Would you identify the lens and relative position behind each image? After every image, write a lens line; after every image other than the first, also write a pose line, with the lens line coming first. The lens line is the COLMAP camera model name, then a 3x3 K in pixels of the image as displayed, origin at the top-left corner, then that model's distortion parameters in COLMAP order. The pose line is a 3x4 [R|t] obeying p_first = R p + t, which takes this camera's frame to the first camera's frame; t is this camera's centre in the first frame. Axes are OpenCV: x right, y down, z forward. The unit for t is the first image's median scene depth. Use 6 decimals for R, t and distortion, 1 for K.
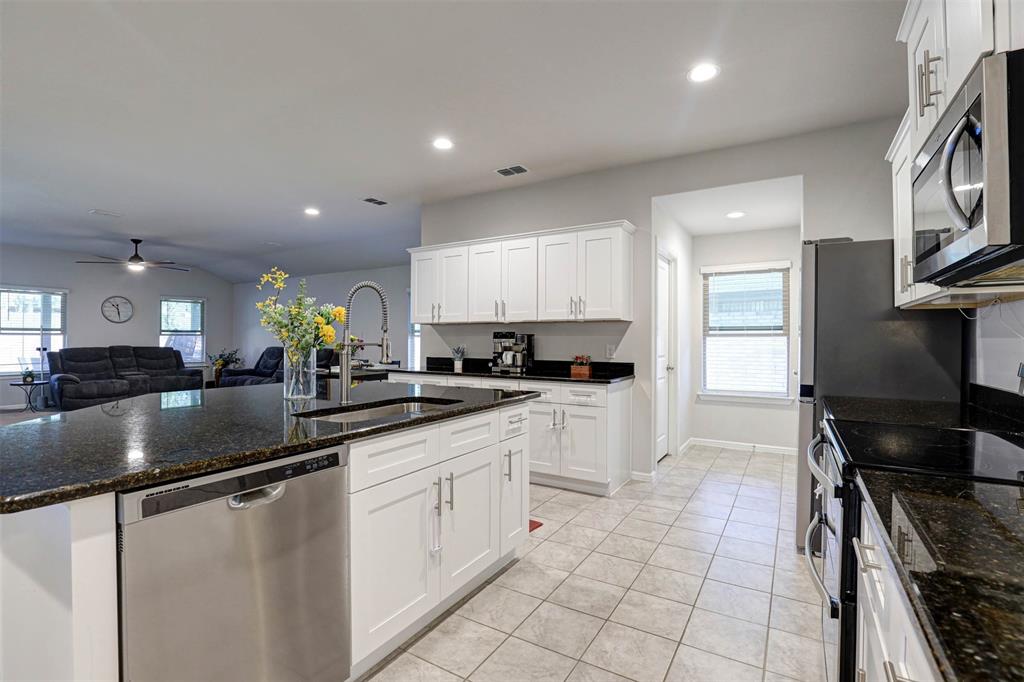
lens RADIAL K [[472.3, 0, 513.1], [0, 472.3, 337.6], [0, 0, 1]] dist [-0.021197, 0.000802]
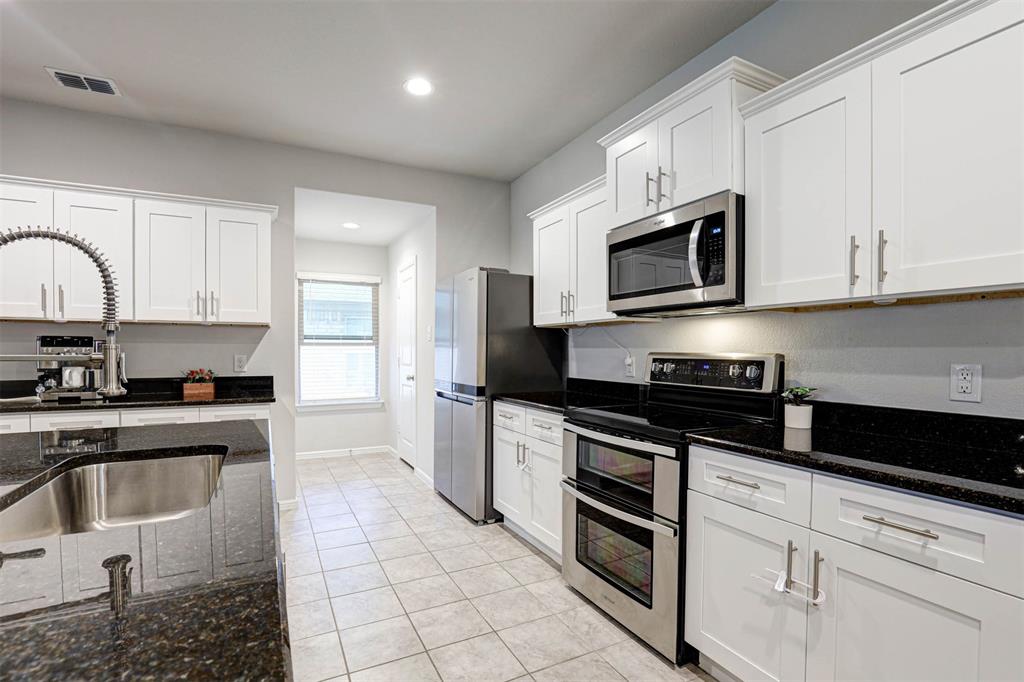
lens RADIAL K [[475.8, 0, 507.9], [0, 475.8, 358.3], [0, 0, 1]] dist [-0.023566, 0.000226]
pose [[0.528768, -0.015584, 0.848624, -0.239061], [-0.006079, 0.999736, 0.022146, 0.000175], [-0.848745, -0.016869, 0.528533, 0.181458]]
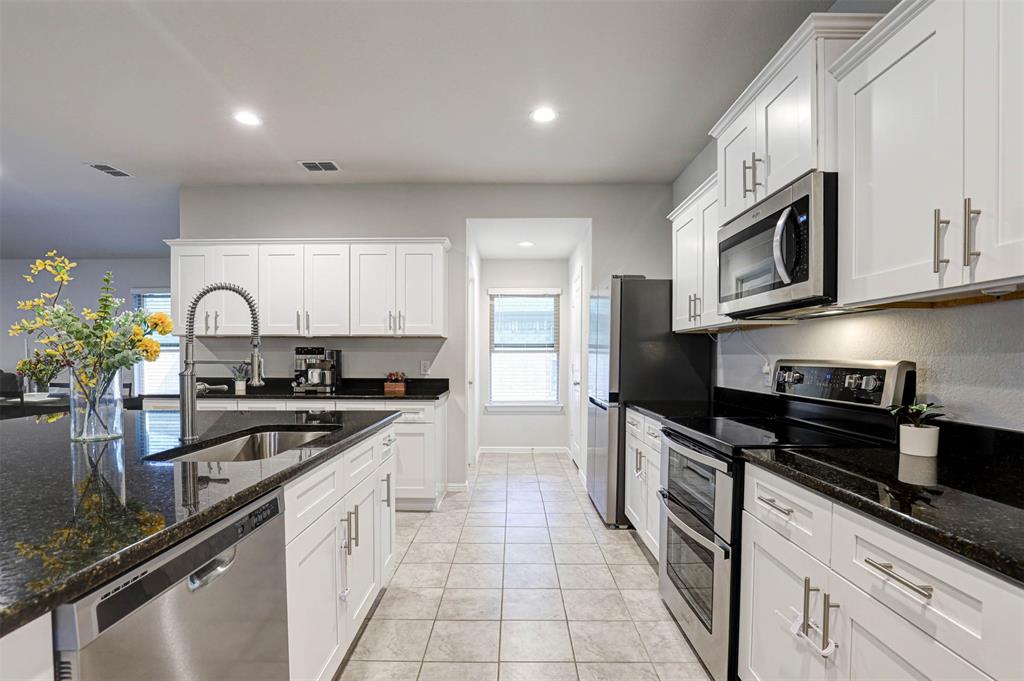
lens RADIAL K [[477.8, 0, 509.8], [0, 477.8, 366.5], [0, 0, 1]] dist [-0.023889, 0.000960]
pose [[0.859628, -0.011718, 0.510786, -0.156426], [-0.002345, 0.999636, 0.026881, -0.000512], [-0.510915, -0.024305, 0.859288, 0.038452]]
